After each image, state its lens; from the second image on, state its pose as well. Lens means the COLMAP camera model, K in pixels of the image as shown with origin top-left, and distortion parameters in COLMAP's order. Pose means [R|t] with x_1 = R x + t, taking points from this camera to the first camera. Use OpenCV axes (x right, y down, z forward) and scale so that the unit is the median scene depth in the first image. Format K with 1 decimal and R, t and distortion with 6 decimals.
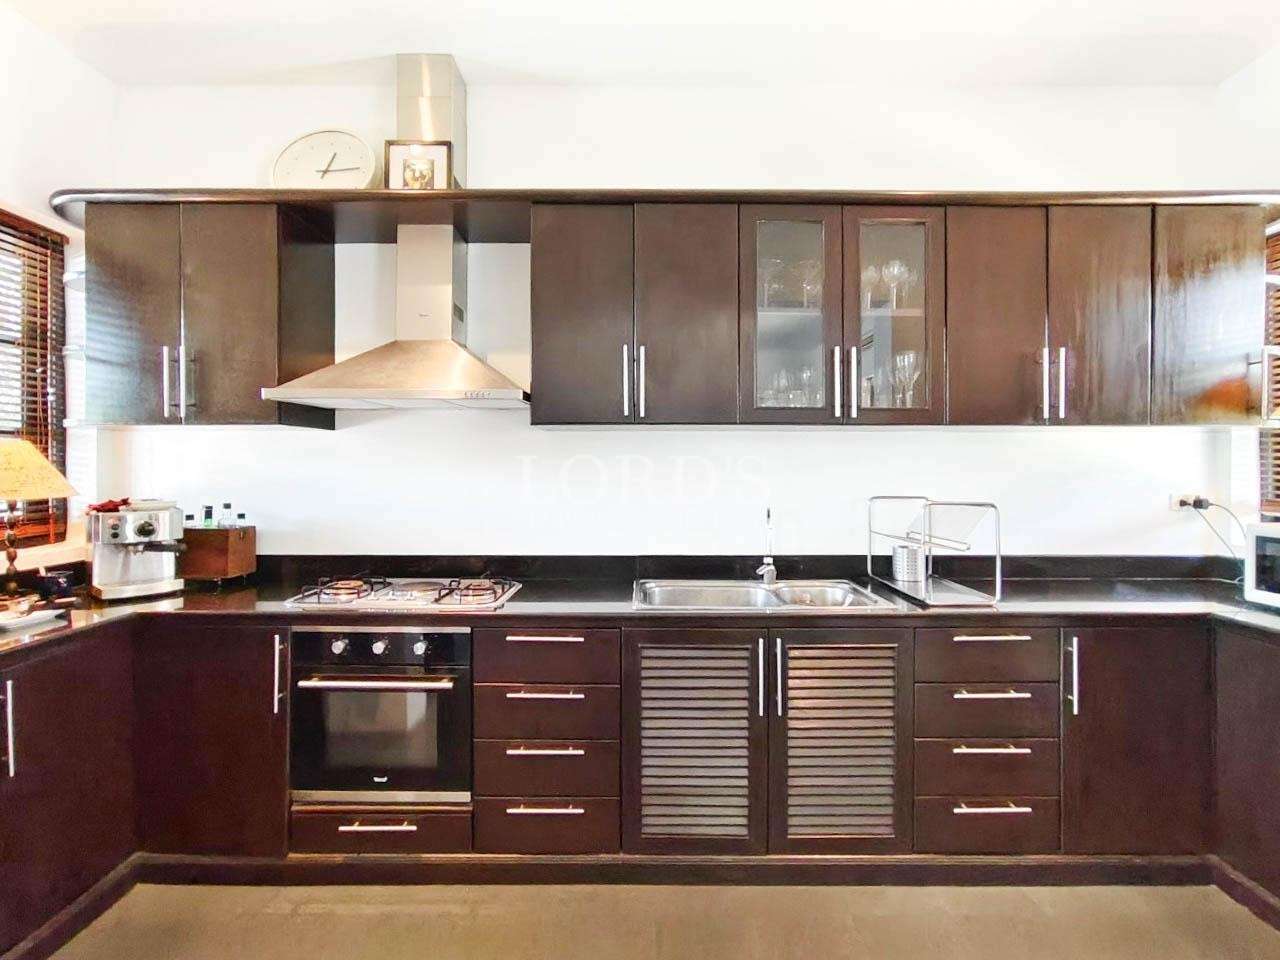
lens RADIAL K [[631.2, 0, 640.0], [0, 631.2, 480.0], [0, 0, 1]] dist [0.003609, 0.001294]
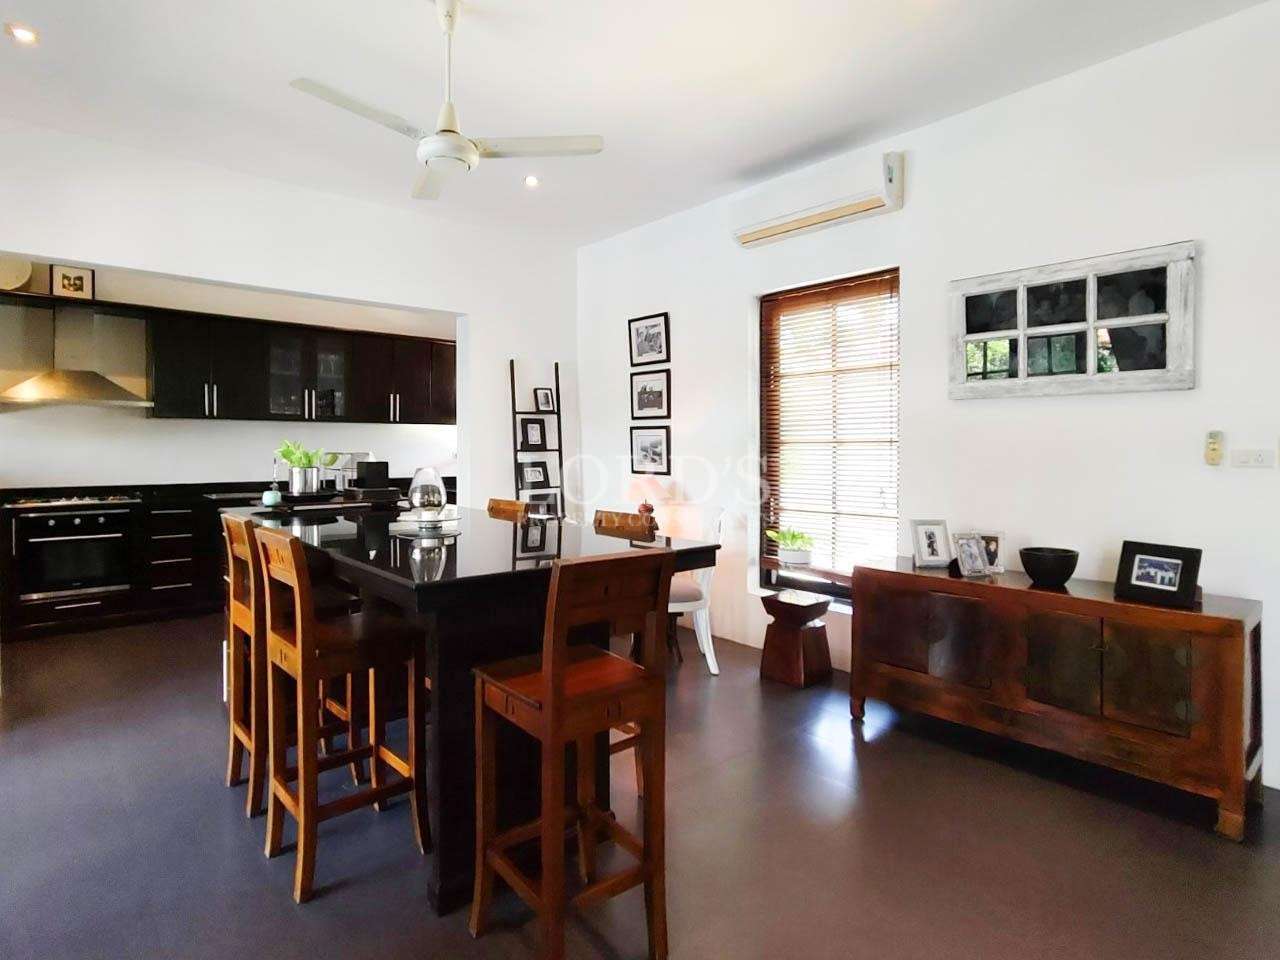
lens RADIAL K [[727.7, 0, 642.5], [0, 727.7, 458.4], [0, 0, 1]] dist [0.001541, 0.000174]
pose [[0.766572, -0.004859, 0.642140, -0.483049], [0.003796, 0.999988, 0.003036, 0.049360], [-0.642147, 0.000110, 0.766582, -1.926883]]
